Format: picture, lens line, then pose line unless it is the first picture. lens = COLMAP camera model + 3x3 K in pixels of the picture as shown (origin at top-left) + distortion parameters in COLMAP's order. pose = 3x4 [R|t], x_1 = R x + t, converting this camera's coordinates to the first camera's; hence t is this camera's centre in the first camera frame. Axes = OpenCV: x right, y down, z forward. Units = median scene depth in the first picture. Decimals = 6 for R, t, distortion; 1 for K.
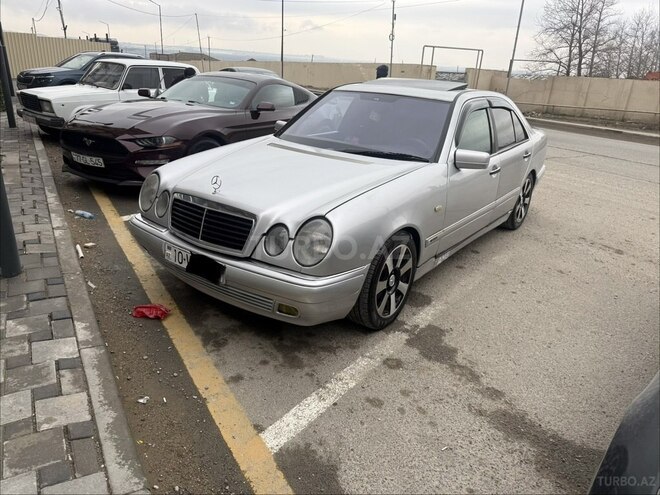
lens RADIAL K [[478.4, 0, 330.0], [0, 478.4, 247.5], [0, 0, 1]] dist [0.004060, -0.005709]
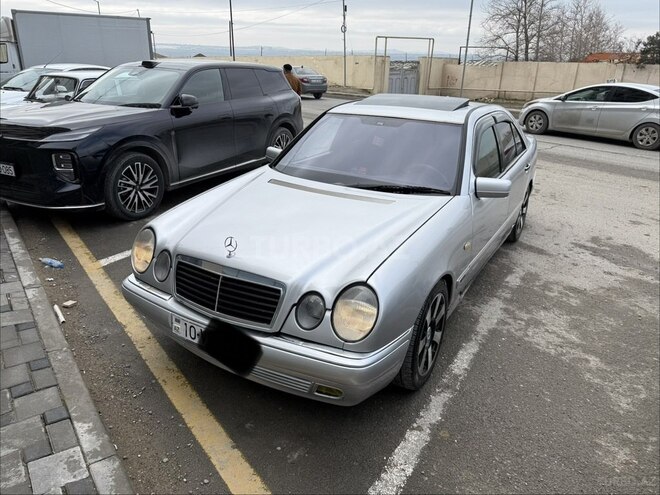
lens RADIAL K [[478.4, 0, 330.0], [0, 478.4, 247.5], [0, 0, 1]] dist [0.004060, -0.005709]
pose [[0.994507, -0.067476, 0.080014, -0.114811], [0.066087, 0.997616, 0.019882, -0.121312], [-0.081165, -0.014485, 0.996595, 0.111136]]
